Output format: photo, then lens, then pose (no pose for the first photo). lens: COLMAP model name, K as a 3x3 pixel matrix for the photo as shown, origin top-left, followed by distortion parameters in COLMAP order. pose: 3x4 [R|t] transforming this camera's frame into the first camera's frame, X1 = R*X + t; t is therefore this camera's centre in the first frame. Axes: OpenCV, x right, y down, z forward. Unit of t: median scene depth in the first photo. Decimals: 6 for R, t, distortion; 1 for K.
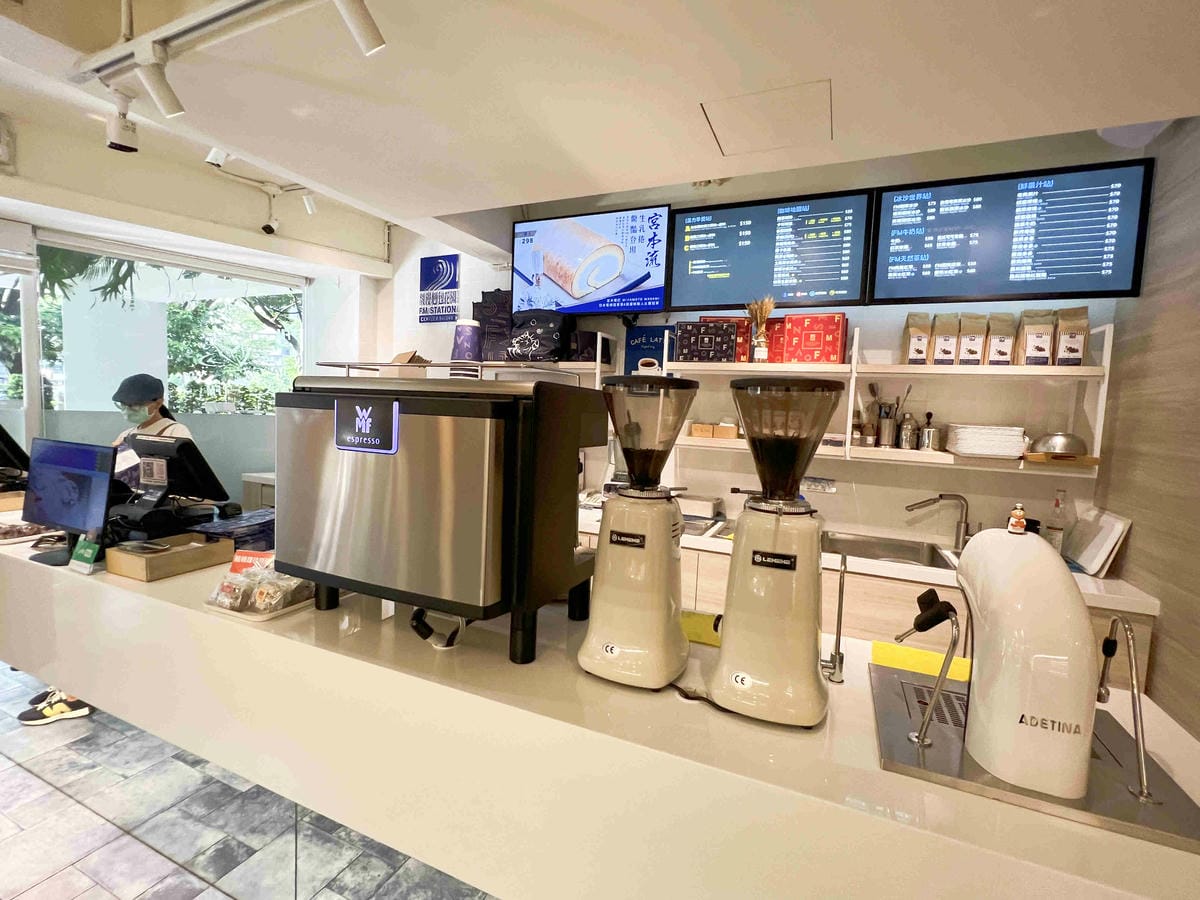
lens RADIAL K [[548.3, 0, 600.0], [0, 548.3, 450.0], [0, 0, 1]] dist [-0.000907, -0.000331]
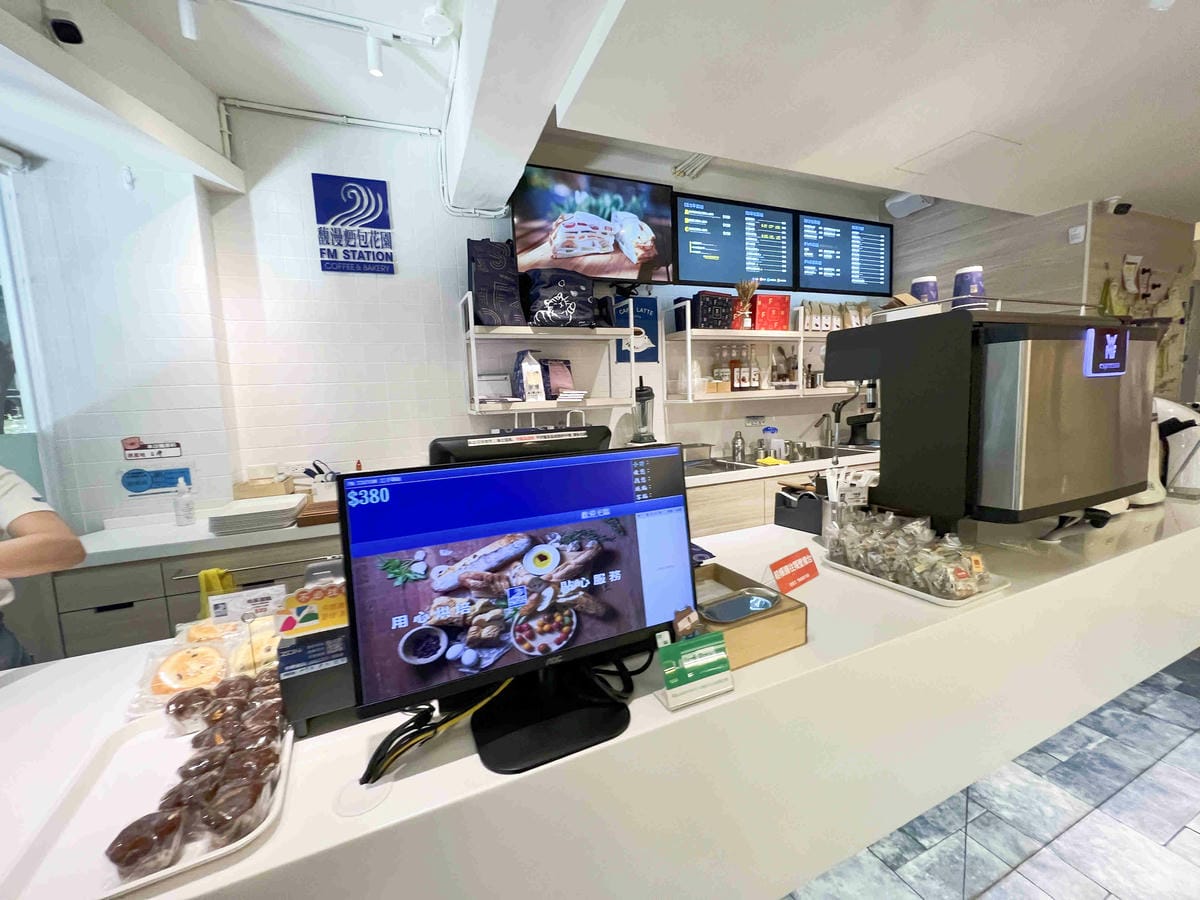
lens RADIAL K [[485.3, 0, 600.0], [0, 485.3, 450.0], [0, 0, 1]] dist [-0.000263, 0.000132]
pose [[0.665966, -0.156468, 0.729388, -0.813652], [0.128859, 0.987187, 0.094116, -0.032314], [-0.734768, 0.031310, 0.677595, 0.481479]]
